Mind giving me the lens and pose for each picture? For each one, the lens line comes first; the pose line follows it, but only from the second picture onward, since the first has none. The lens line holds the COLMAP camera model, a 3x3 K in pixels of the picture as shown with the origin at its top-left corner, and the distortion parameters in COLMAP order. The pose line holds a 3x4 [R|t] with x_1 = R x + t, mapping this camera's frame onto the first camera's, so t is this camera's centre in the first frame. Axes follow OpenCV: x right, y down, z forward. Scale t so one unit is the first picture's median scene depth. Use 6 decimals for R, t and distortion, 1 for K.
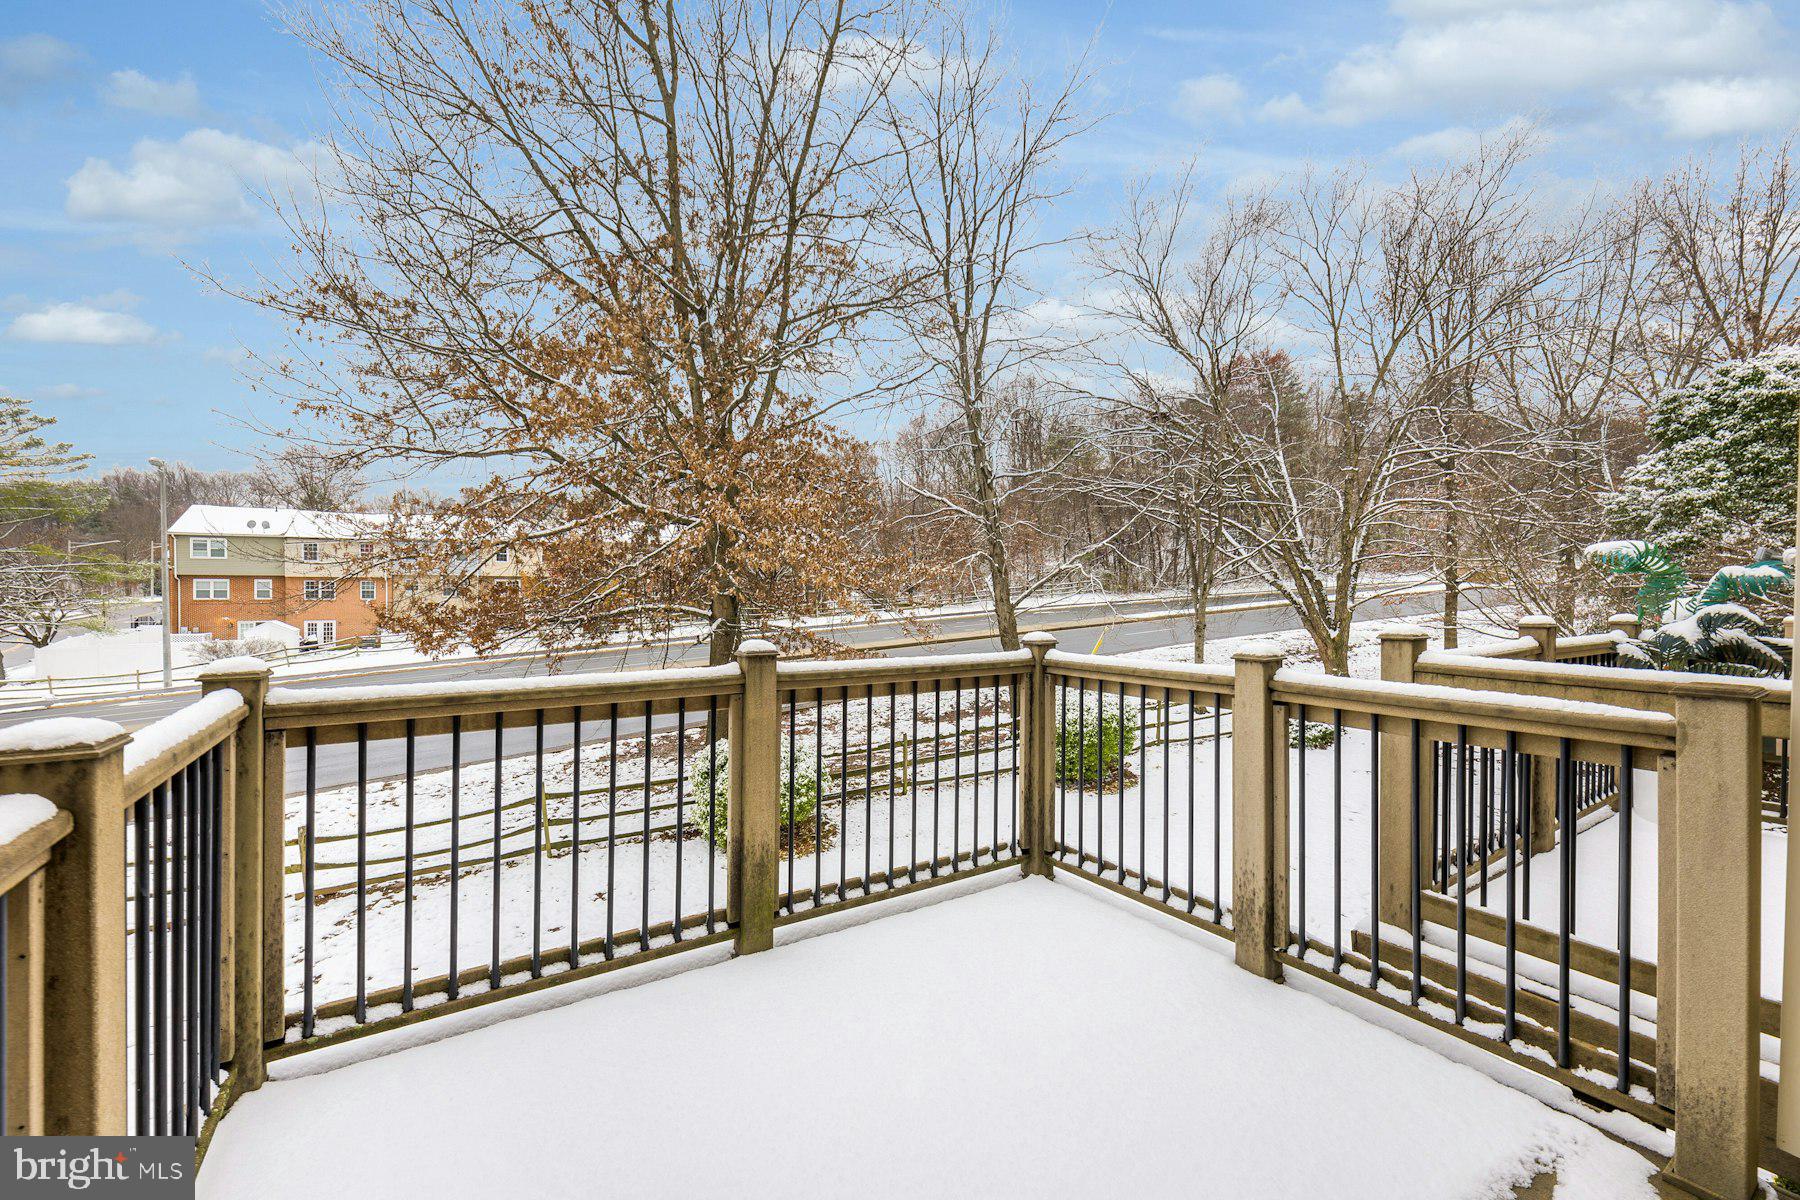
lens RADIAL K [[739.6, 0, 905.1], [0, 739.6, 599.6], [0, 0, 1]] dist [0.004387, -0.000584]
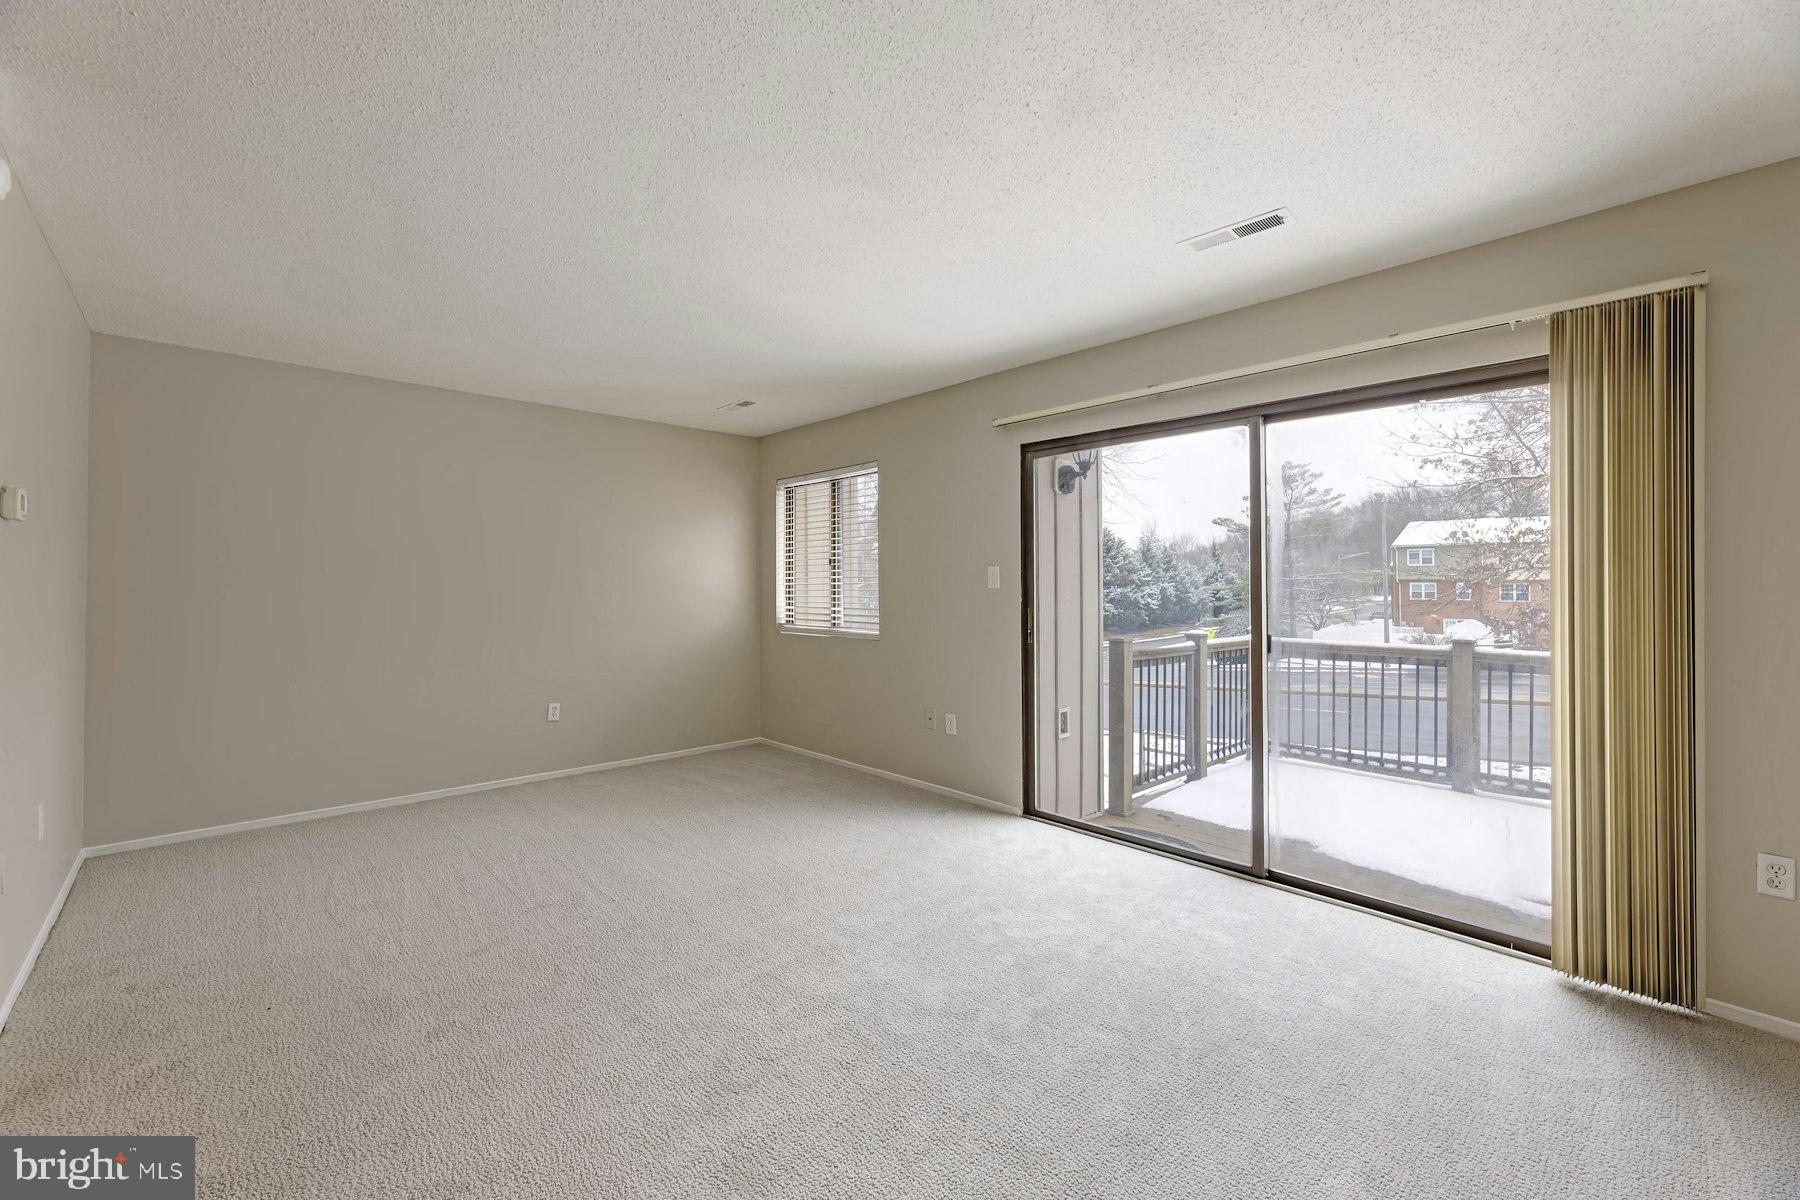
lens RADIAL K [[739.6, 0, 897.3], [0, 739.6, 559.9], [0, 0, 1]] dist [0.004387, -0.000584]
pose [[0.179129, -0.036333, -0.983154, 0.353403], [-0.016157, 0.999074, -0.039865, -0.009836], [0.983693, 0.023026, 0.178376, -0.199706]]
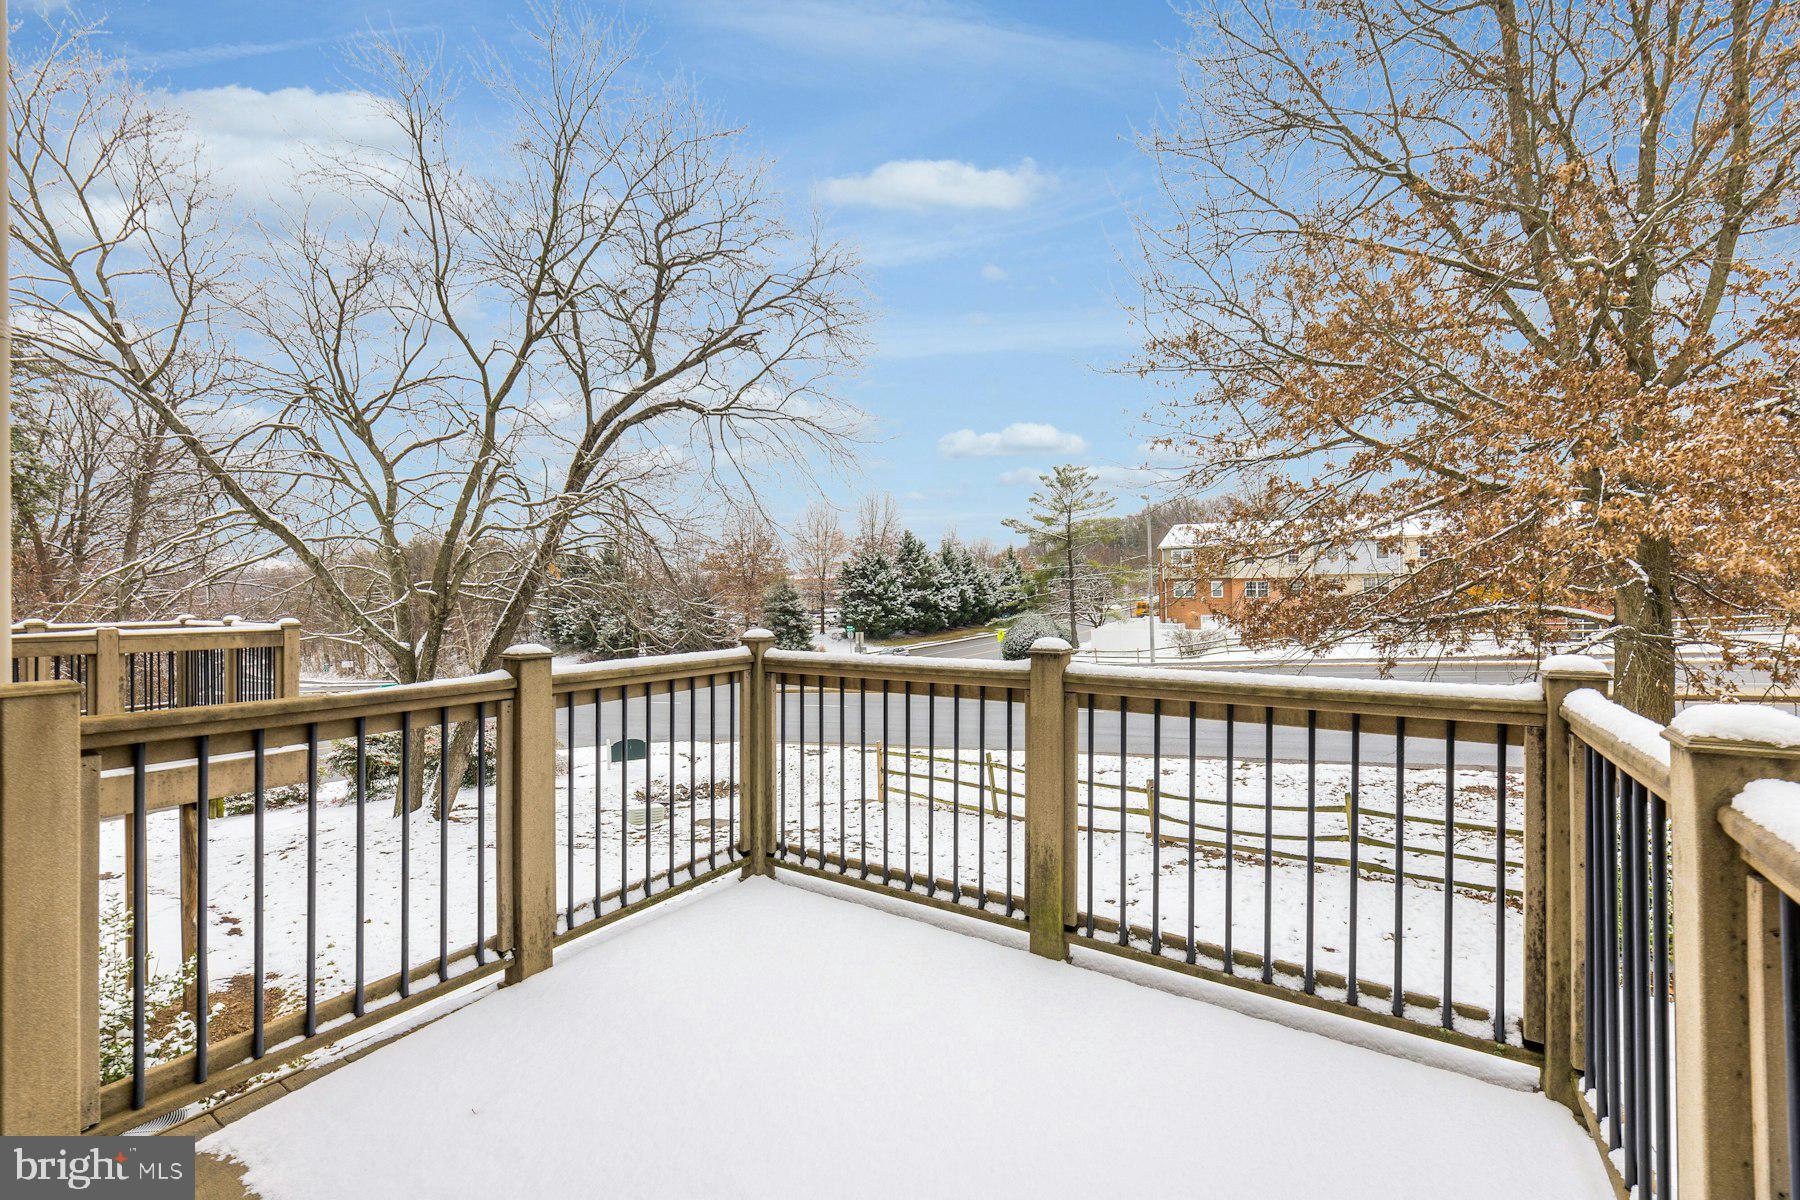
lens RADIAL K [[739.6, 0, 901.4], [0, 739.6, 568.6], [0, 0, 1]] dist [0.004387, -0.000584]
pose [[0.406741, -0.034969, -0.912874, 0.150662], [-0.000342, 0.999261, -0.038430, -0.000214], [0.913543, 0.015943, 0.406429, 0.098858]]
